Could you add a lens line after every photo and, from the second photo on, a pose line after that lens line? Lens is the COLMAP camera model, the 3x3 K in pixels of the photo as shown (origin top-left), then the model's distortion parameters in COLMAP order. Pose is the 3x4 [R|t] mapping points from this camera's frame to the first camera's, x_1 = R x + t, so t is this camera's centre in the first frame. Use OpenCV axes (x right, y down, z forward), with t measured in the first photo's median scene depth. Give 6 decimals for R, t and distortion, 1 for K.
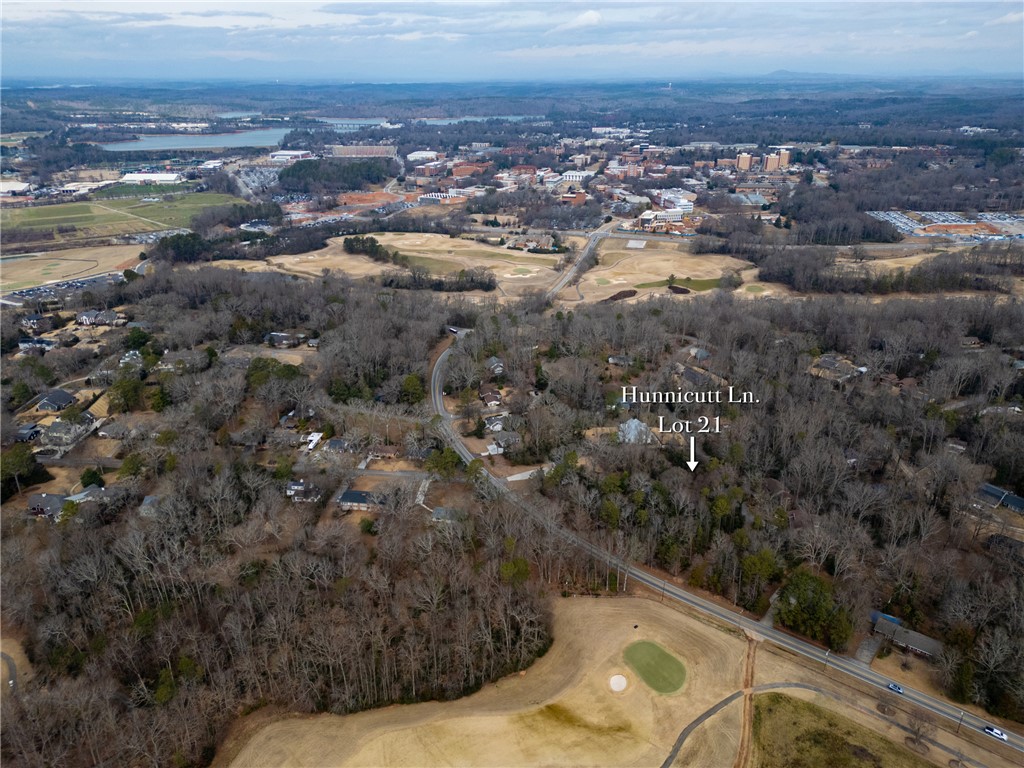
lens RADIAL K [[721.5, 0, 512.5], [0, 721.5, 385.2], [0, 0, 1]] dist [0.084360, -0.083263]
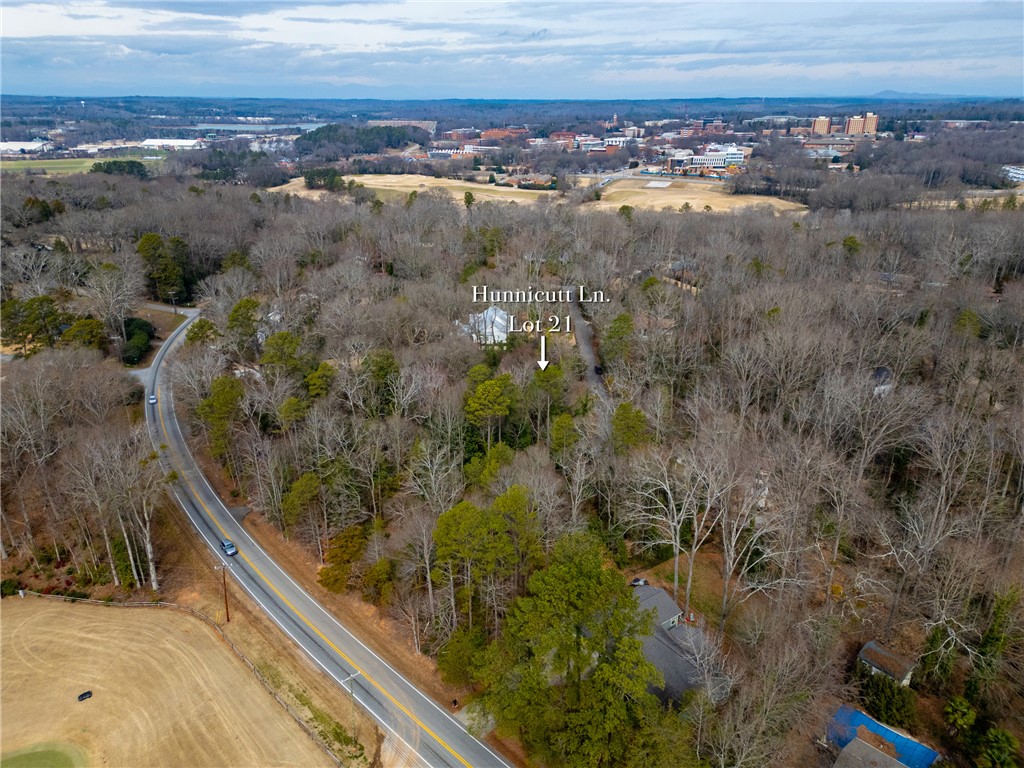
lens RADIAL K [[724.7, 0, 513.0], [0, 724.7, 384.8], [0, 0, 1]] dist [0.059938, -0.044838]
pose [[0.992720, 0.047836, -0.110543, 0.102195], [-0.051292, 0.998273, -0.028637, 0.050557], [0.108982, 0.034099, 0.993459, 0.181117]]
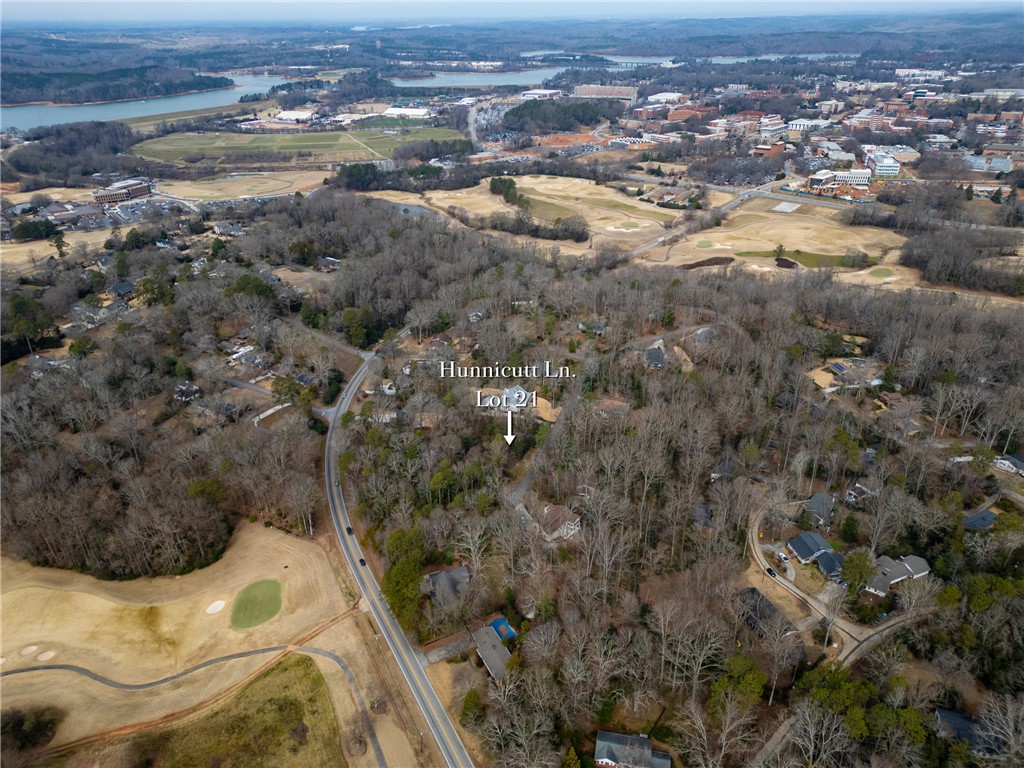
lens RADIAL K [[710.6, 0, 512.5], [0, 710.6, 386.3], [0, 0, 1]] dist [0.084041, -0.080964]
pose [[0.911800, 0.180360, -0.368904, 0.210163], [-0.150803, 0.982679, 0.107709, -0.022033], [0.381940, -0.042577, 0.923206, 0.048015]]
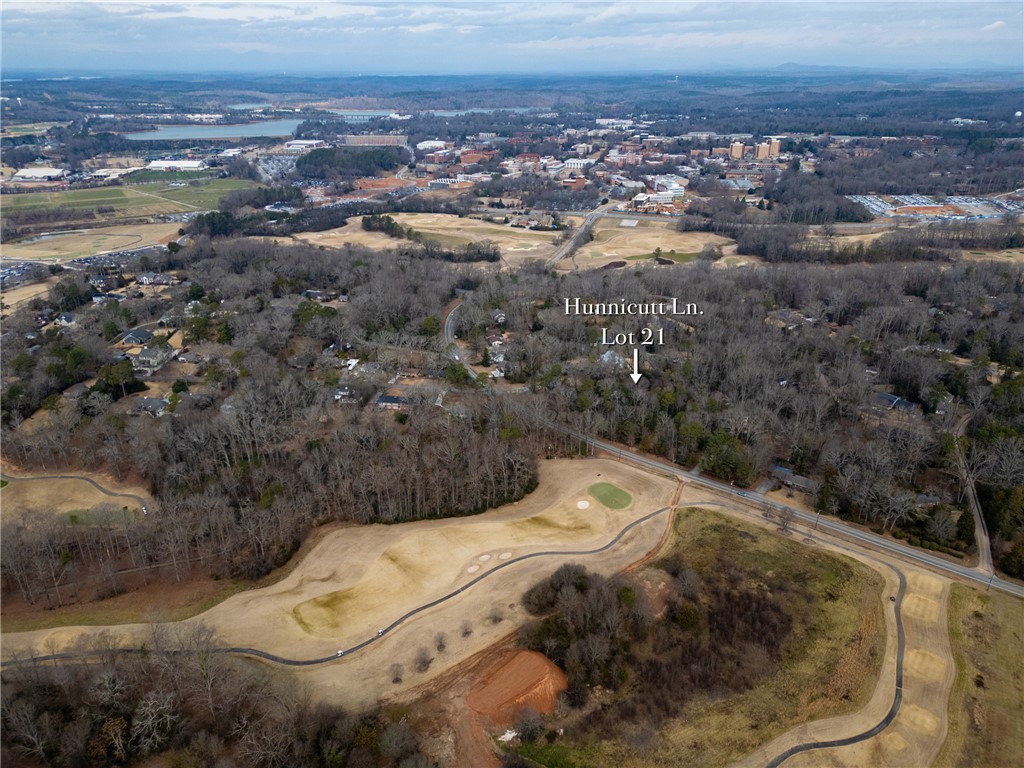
lens RADIAL K [[731.3, 0, 511.7], [0, 731.3, 375.4], [0, 0, 1]] dist [0.089413, -0.095588]
pose [[0.999948, 0.004918, -0.008969, 0.004361], [-0.004983, 0.999961, -0.007229, 0.040505], [0.008933, 0.007273, 0.999934, -0.099836]]
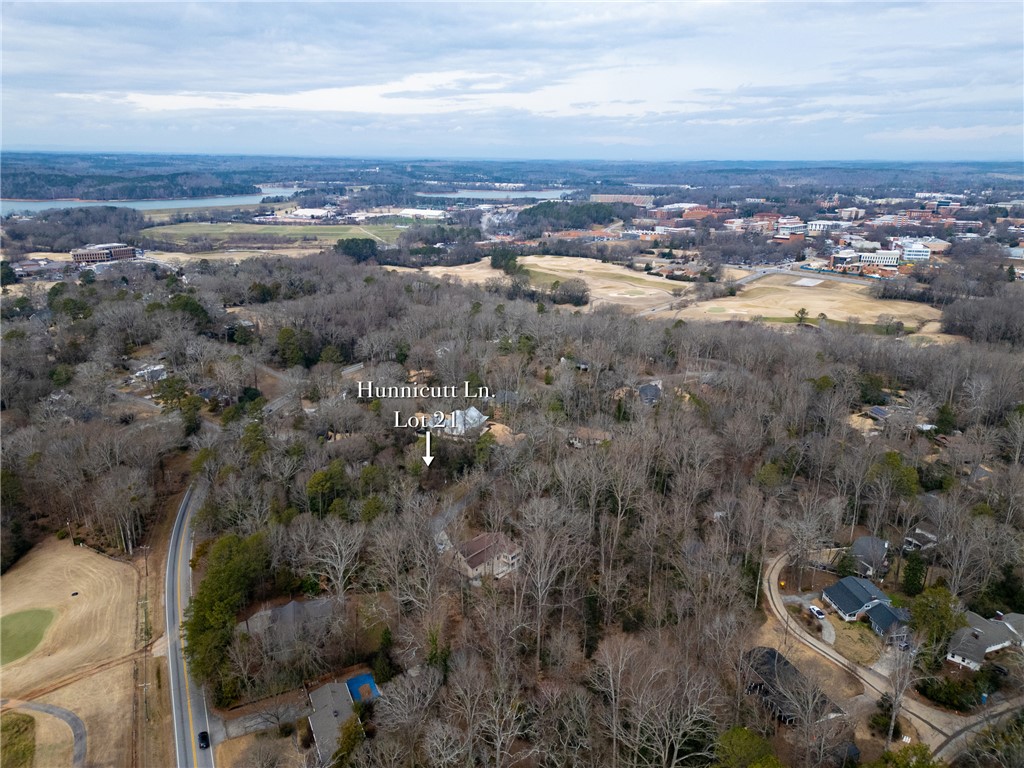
lens RADIAL K [[721.5, 0, 512.5], [0, 721.5, 385.2], [0, 0, 1]] dist [0.084360, -0.083263]
pose [[0.895218, 0.144168, -0.421663, 0.215995], [-0.185678, 0.980847, -0.058852, 0.025119], [0.405102, 0.130979, 0.904841, 0.131234]]
